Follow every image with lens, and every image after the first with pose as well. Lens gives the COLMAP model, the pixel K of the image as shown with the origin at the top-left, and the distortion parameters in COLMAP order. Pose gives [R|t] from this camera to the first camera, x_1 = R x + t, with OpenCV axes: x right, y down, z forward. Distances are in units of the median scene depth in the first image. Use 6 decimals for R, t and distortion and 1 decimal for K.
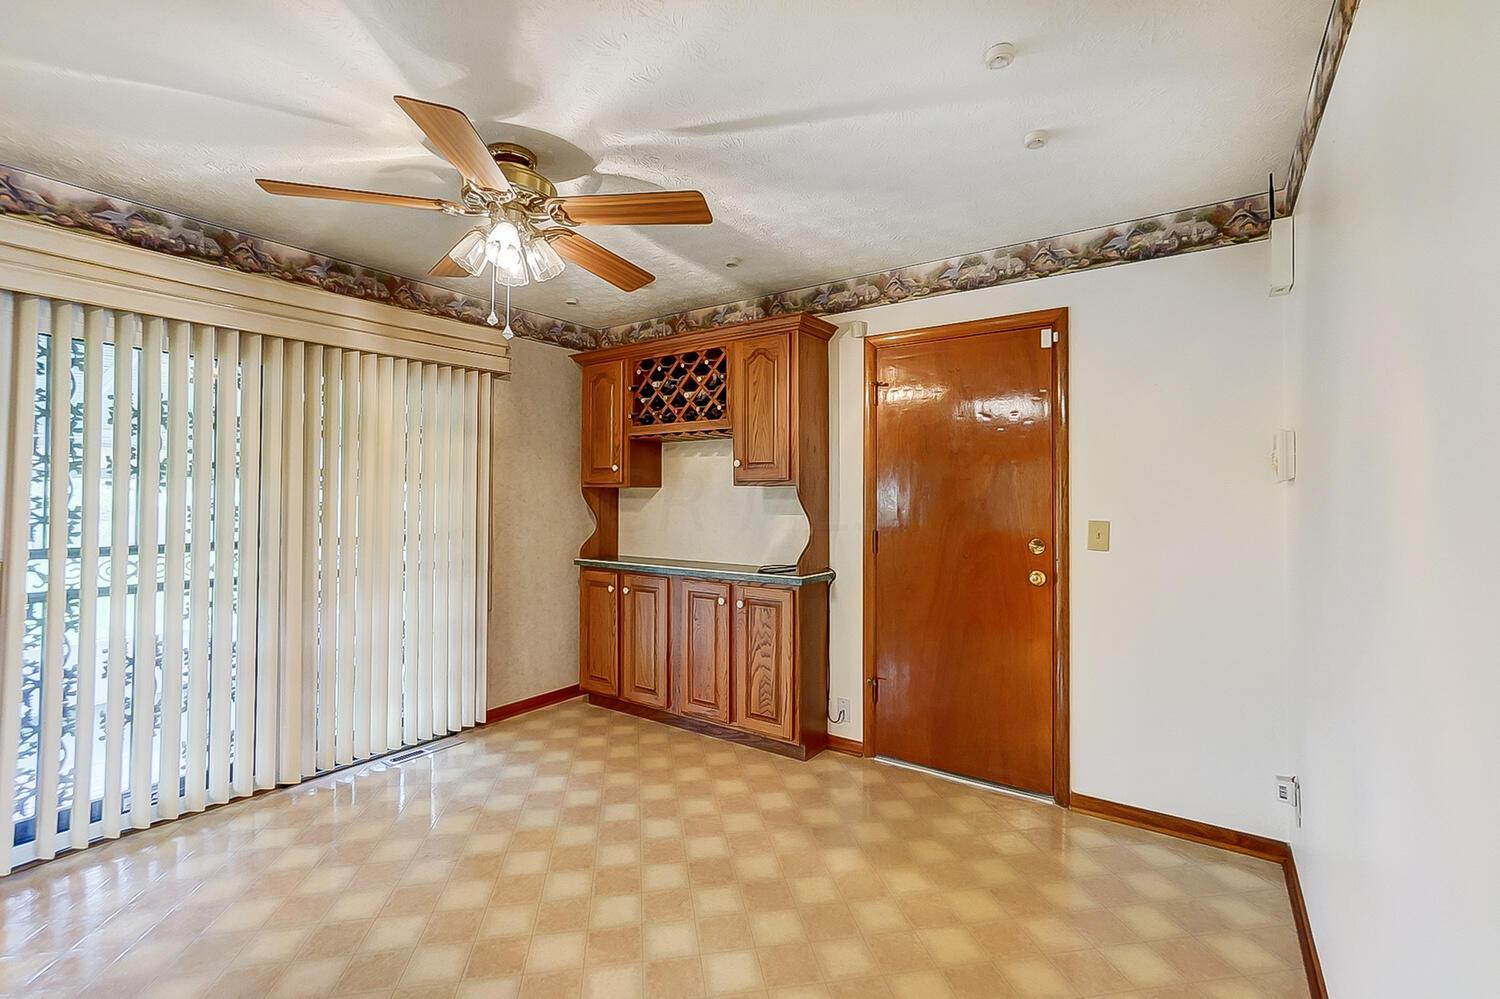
lens RADIAL K [[657.8, 0, 753.2], [0, 657.8, 491.8], [0, 0, 1]] dist [-0.009579, 0.001178]
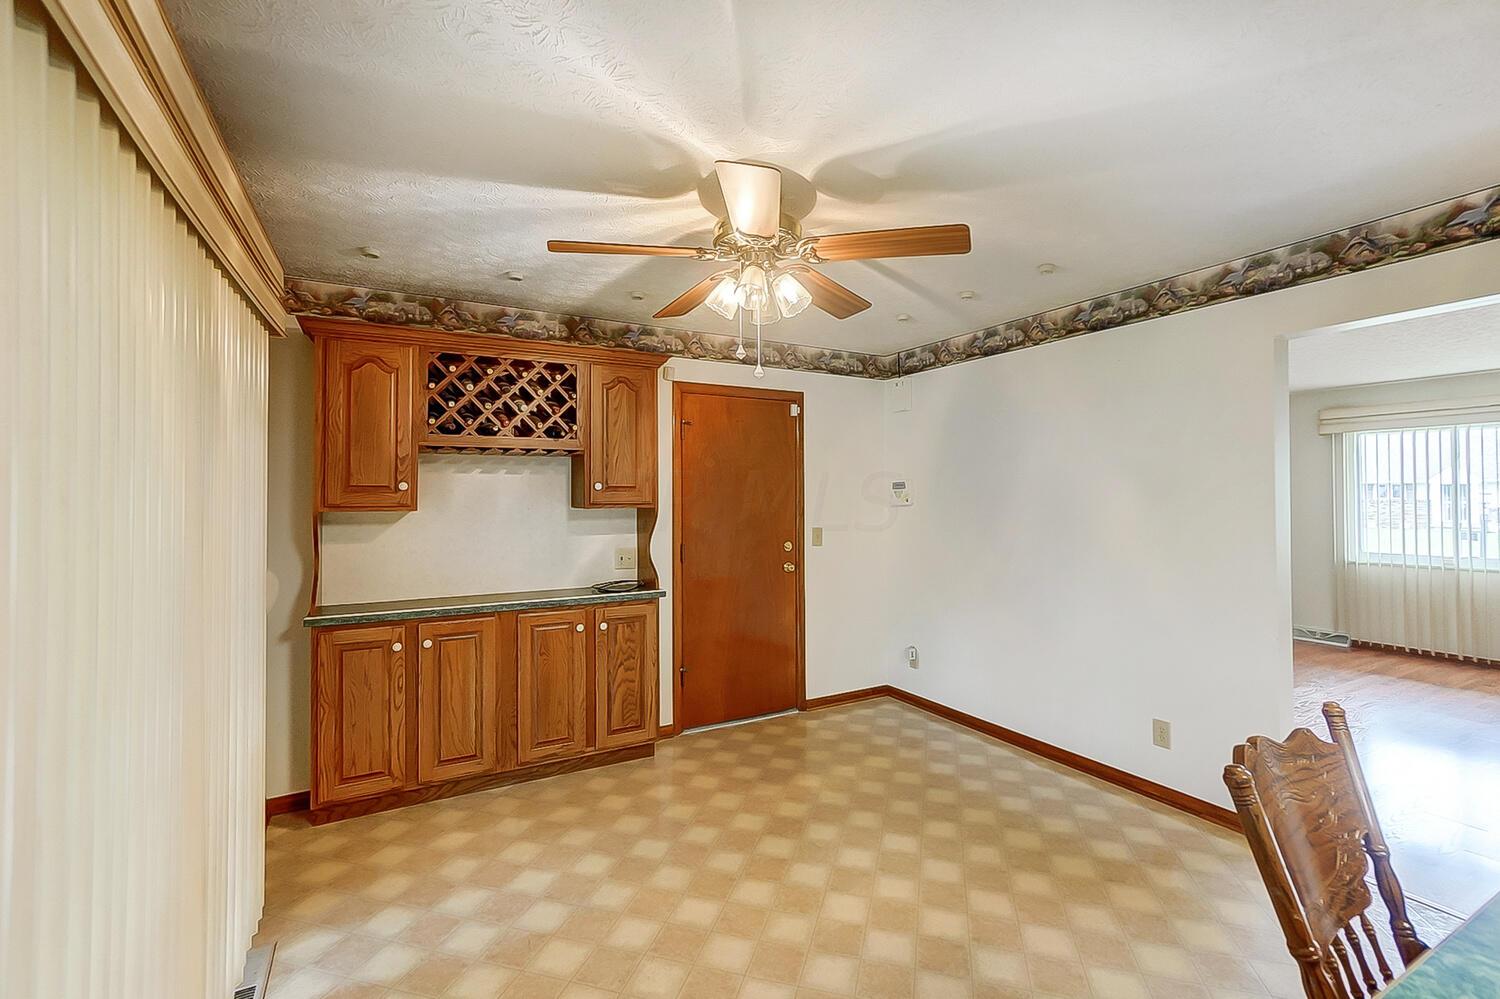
lens RADIAL K [[657.8, 0, 746.9], [0, 657.8, 490.8], [0, 0, 1]] dist [-0.009579, 0.001178]
pose [[0.436379, 0.003833, 0.899755, -0.753551], [-0.001192, 0.999993, -0.003682, -0.030130], [-0.899762, 0.000534, 0.436380, 0.328325]]
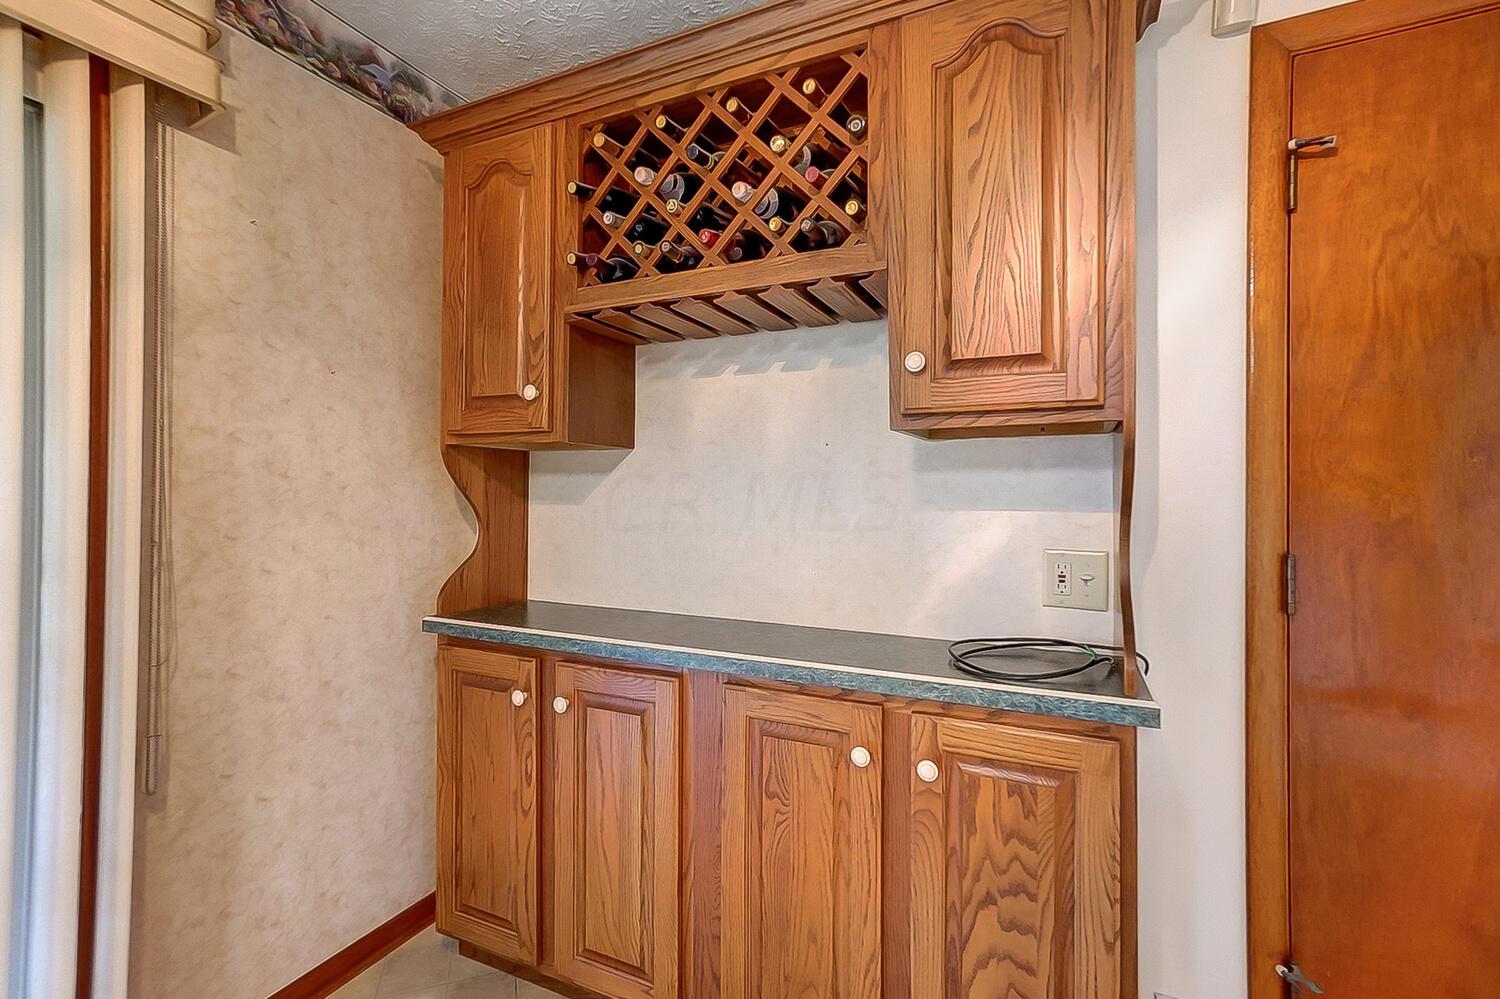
lens RADIAL K [[657.8, 0, 751.7], [0, 657.8, 488.6], [0, 0, 1]] dist [-0.009579, 0.001178]
pose [[0.984610, 0.002945, 0.174744, -0.155085], [-0.003517, 0.999989, 0.002965, 0.020733], [-0.174733, -0.003534, 0.984609, 0.615839]]
